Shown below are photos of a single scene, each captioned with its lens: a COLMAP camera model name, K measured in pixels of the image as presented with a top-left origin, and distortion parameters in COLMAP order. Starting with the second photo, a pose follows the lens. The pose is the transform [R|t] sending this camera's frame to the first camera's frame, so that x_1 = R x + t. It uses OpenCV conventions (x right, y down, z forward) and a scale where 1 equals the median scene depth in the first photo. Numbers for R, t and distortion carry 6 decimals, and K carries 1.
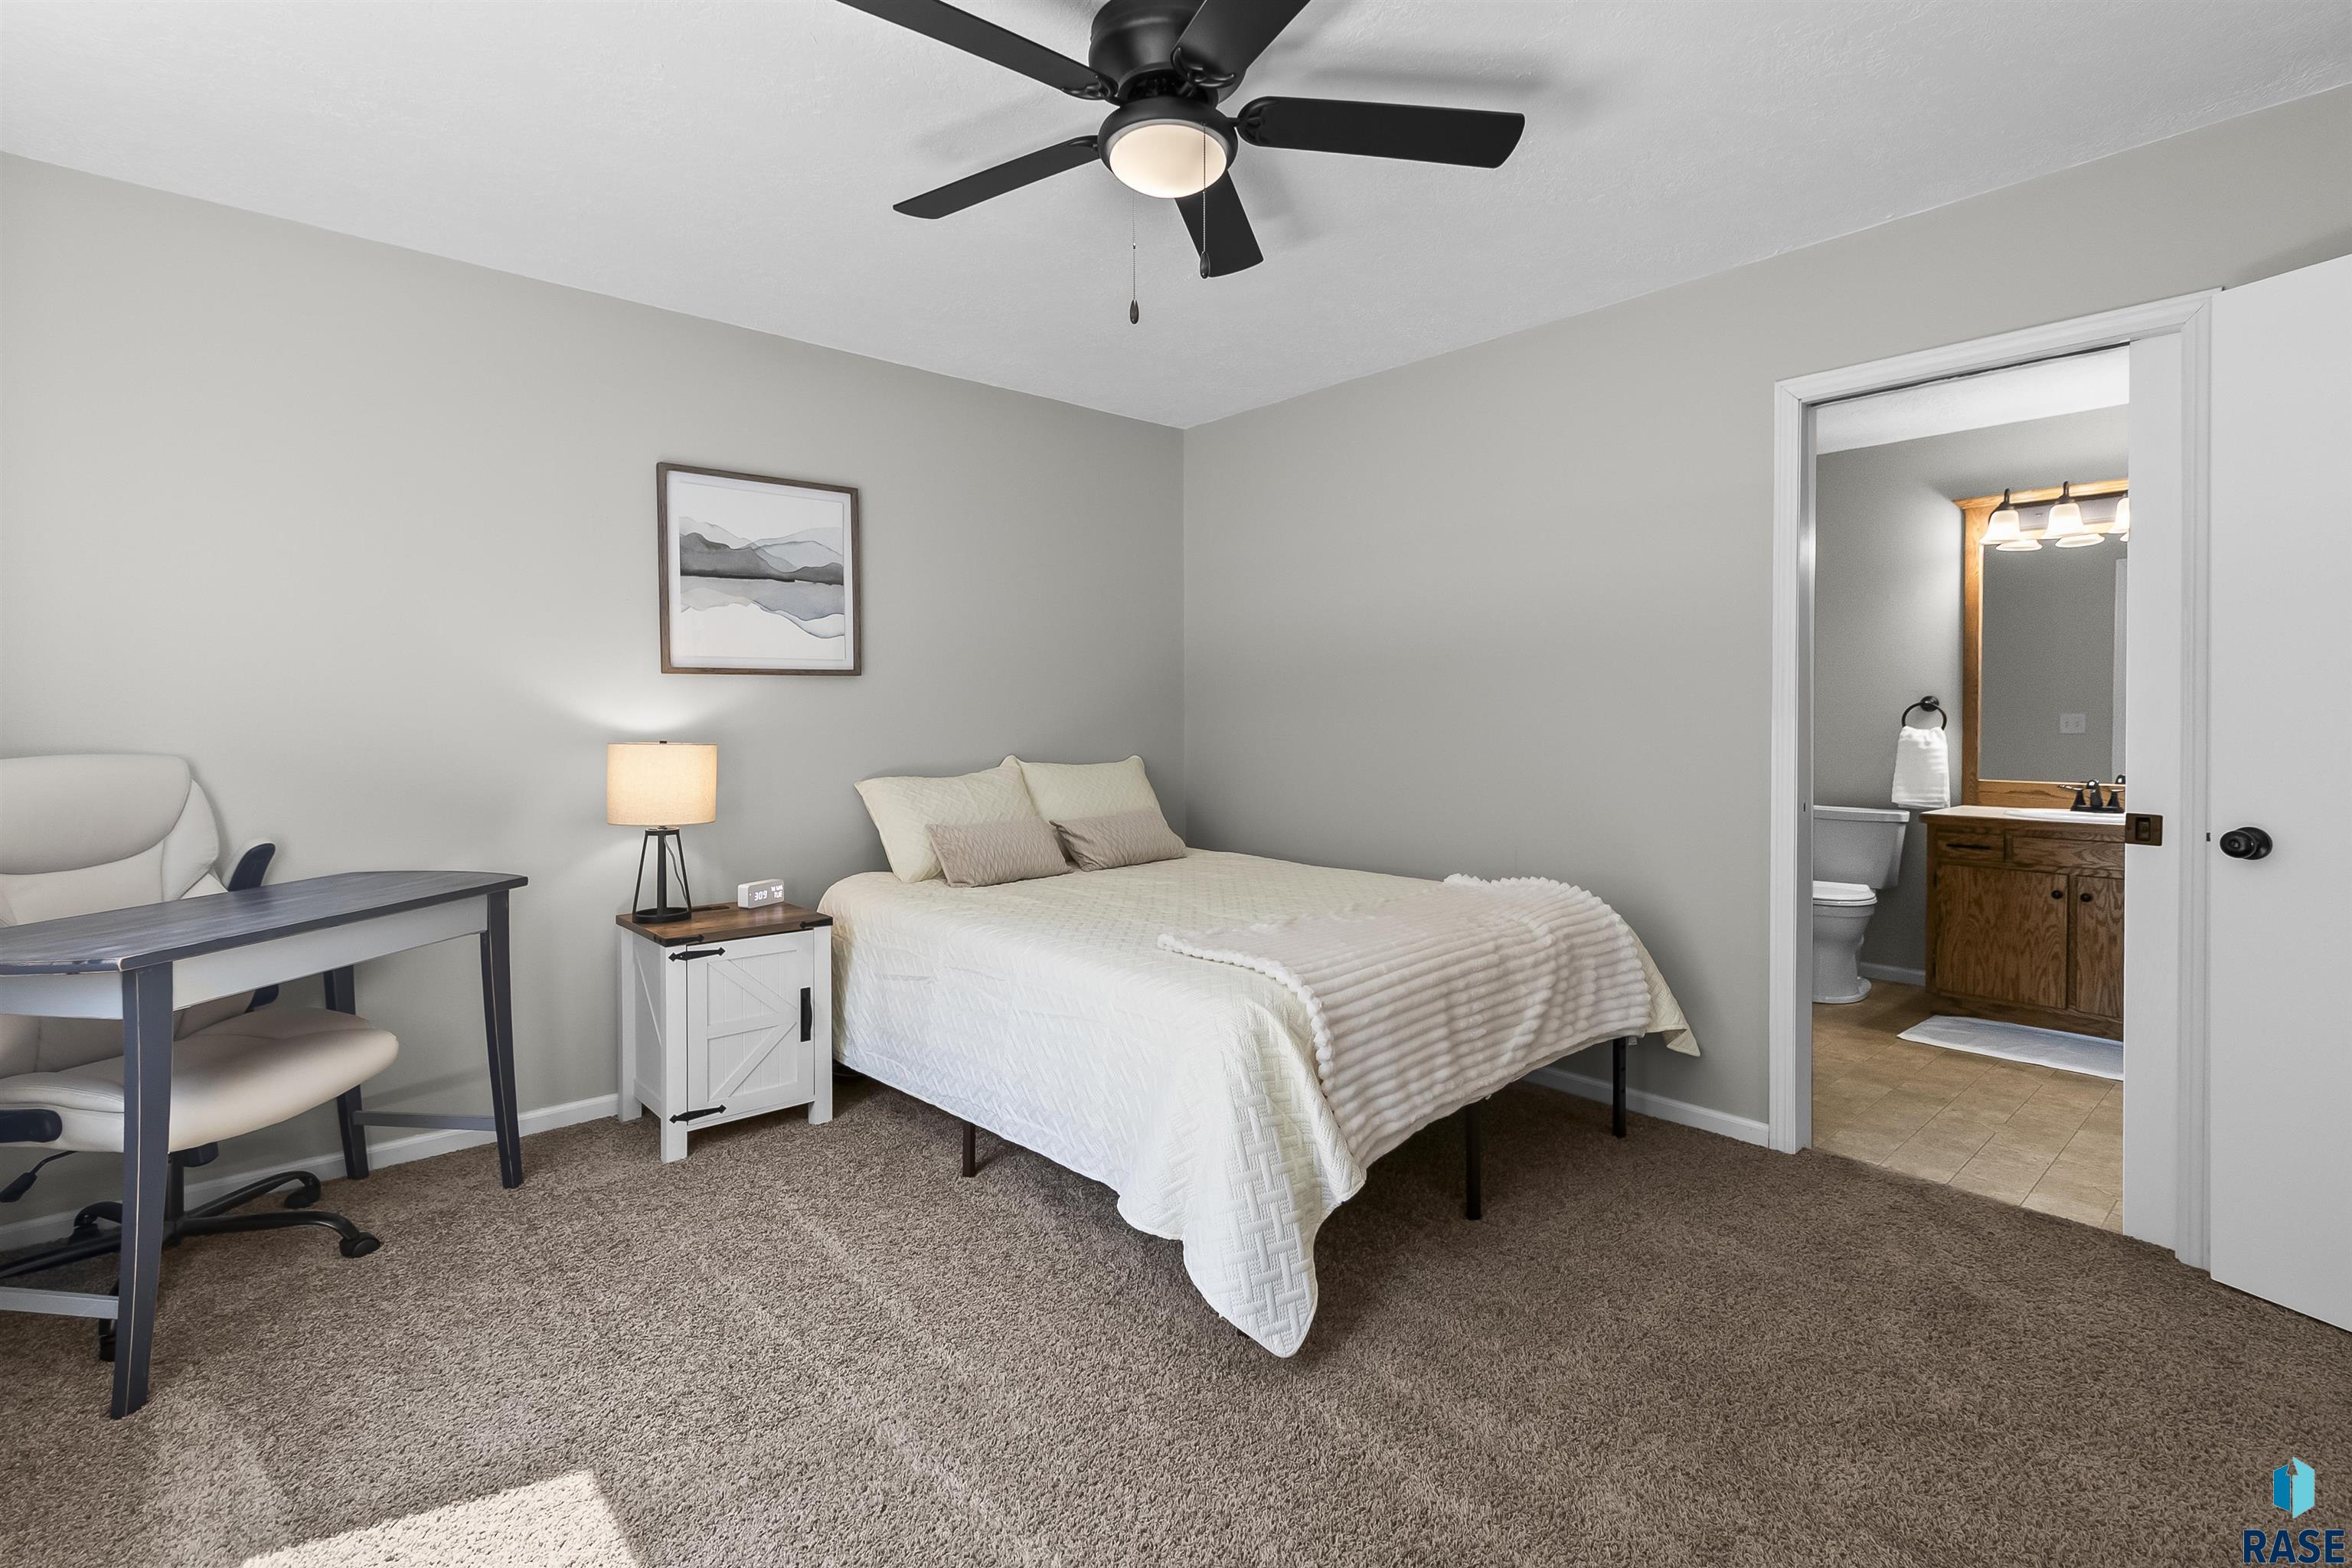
lens RADIAL K [[1104.5, 0, 1169.2], [0, 1104.5, 727.6], [0, 0, 1]] dist [0.000987, 0.000319]
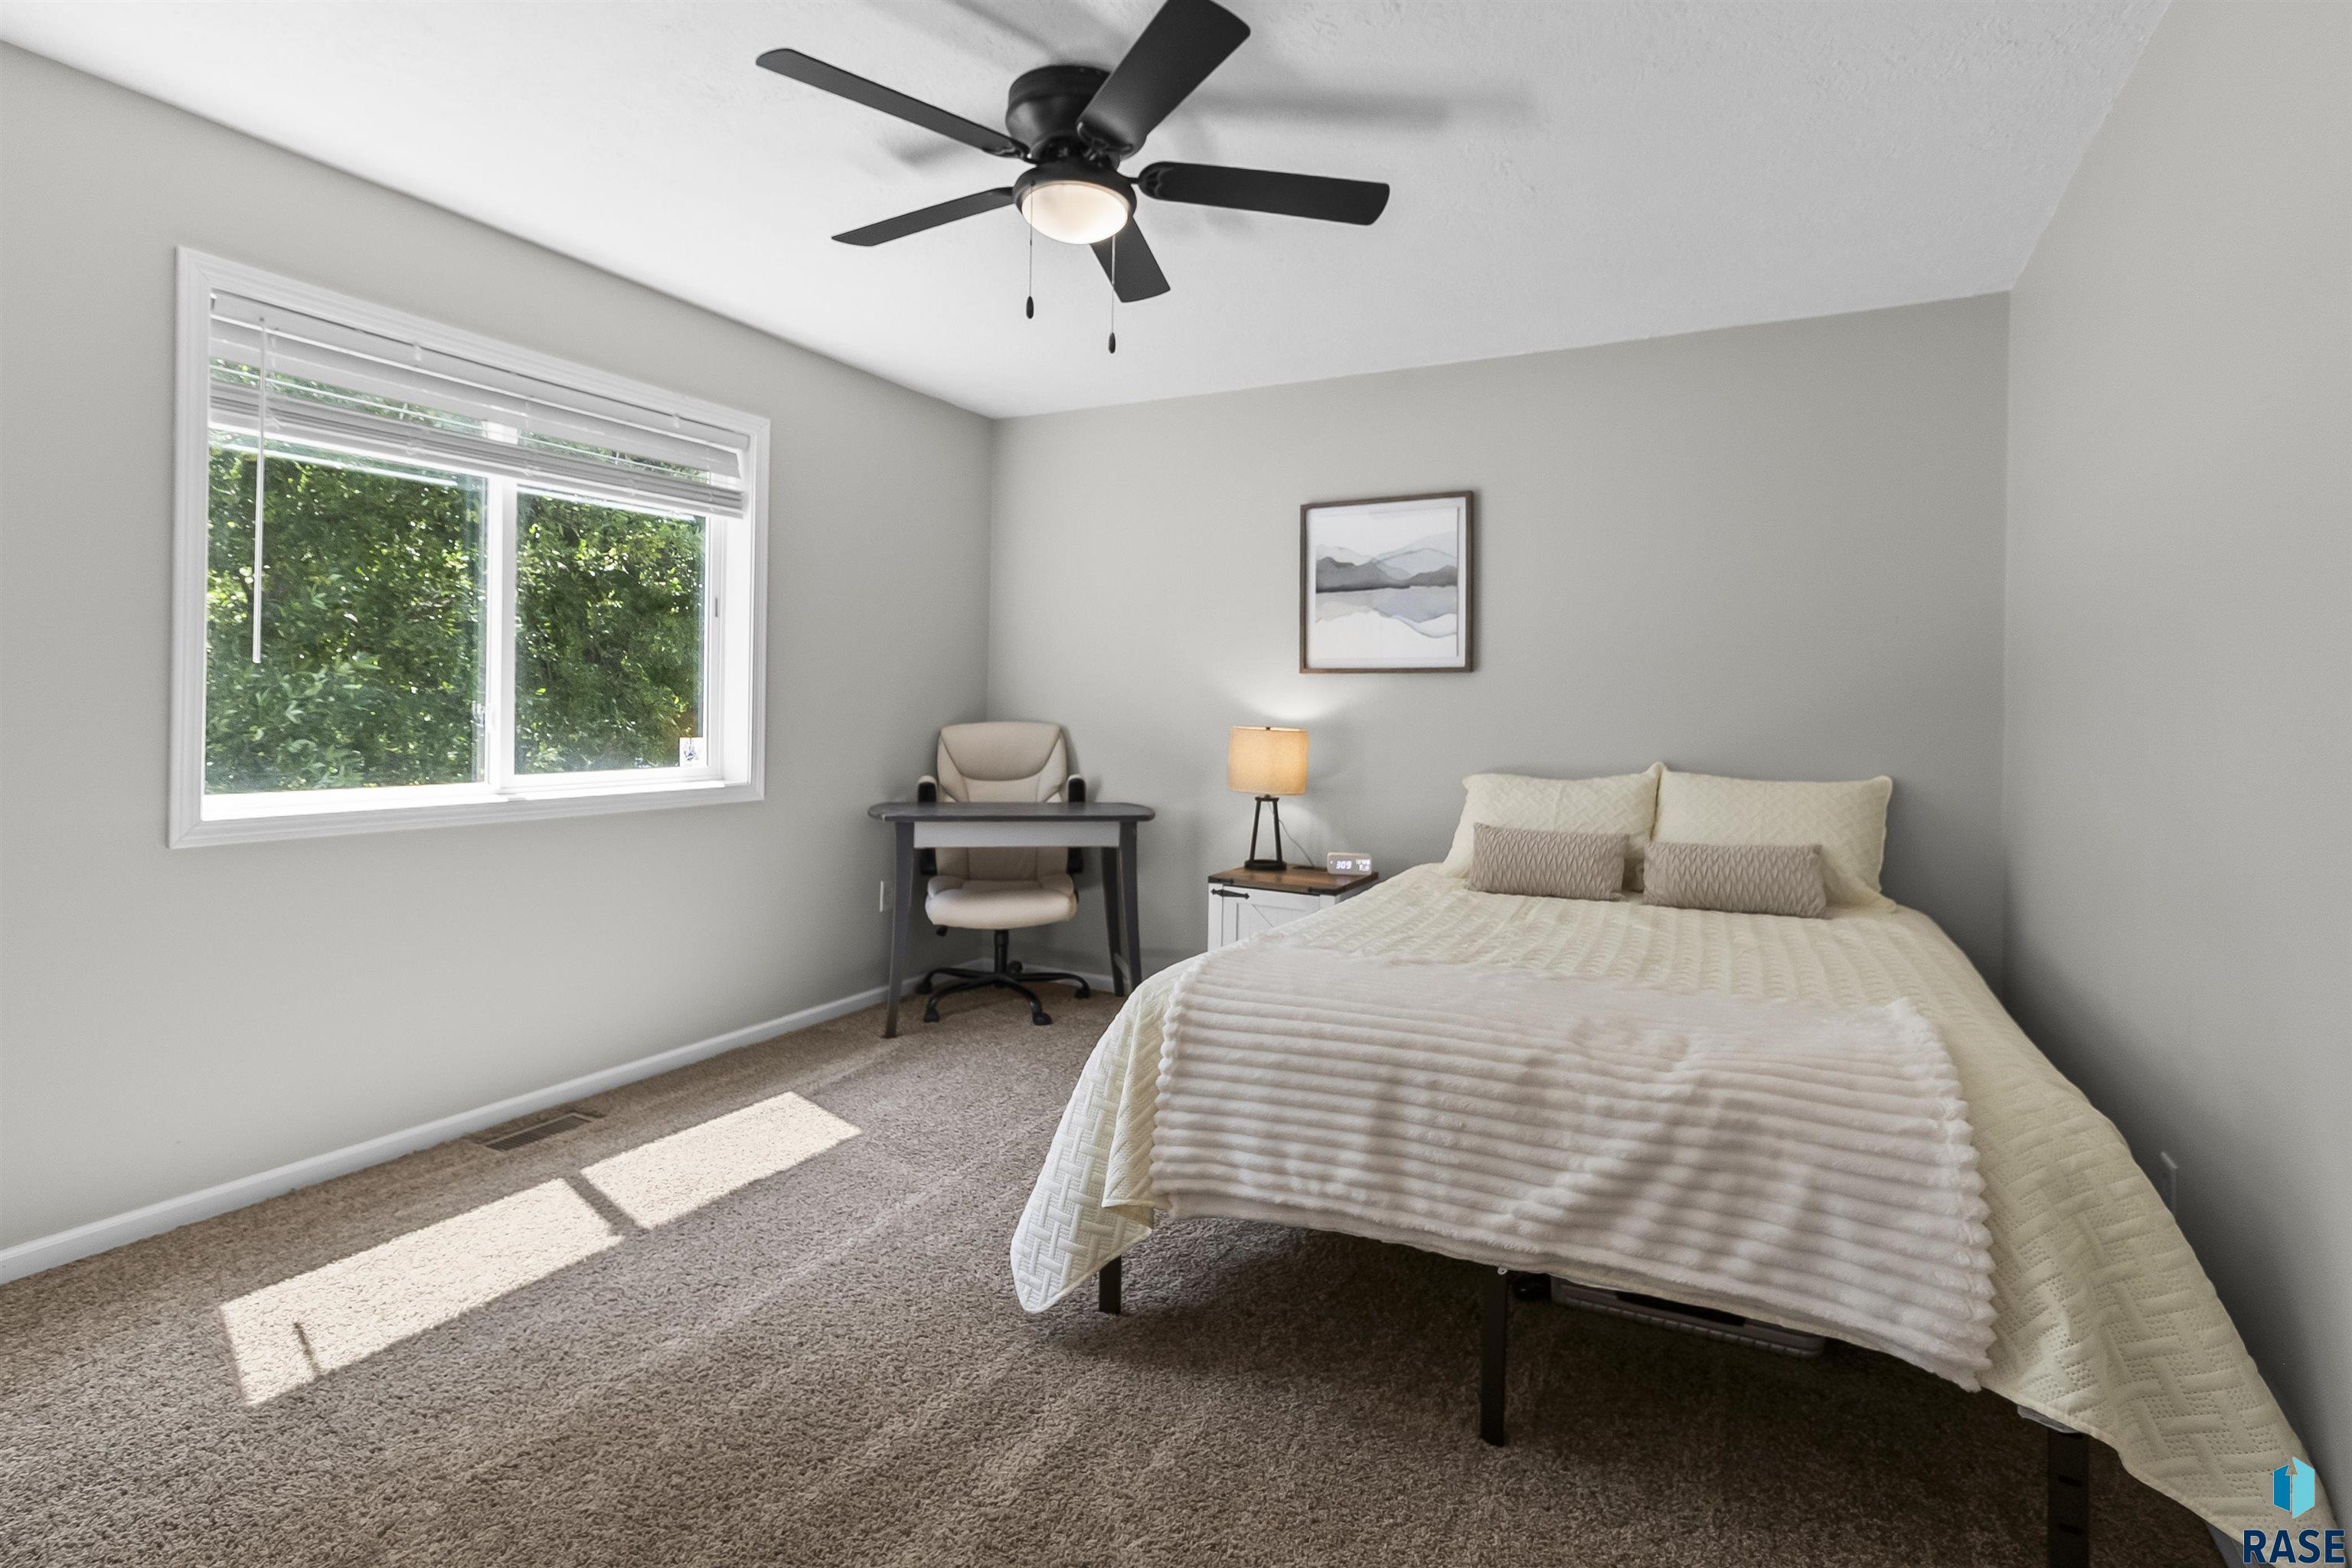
lens RADIAL K [[1110.9, 0, 1168.7], [0, 1110.9, 702.9], [0, 0, 1]] dist [0.002278, 0.000780]
pose [[0.346853, 0.006580, -0.937896, 0.758110], [-0.031874, 0.999480, -0.004776, -0.006111], [0.937378, 0.031551, 0.346883, 0.491389]]
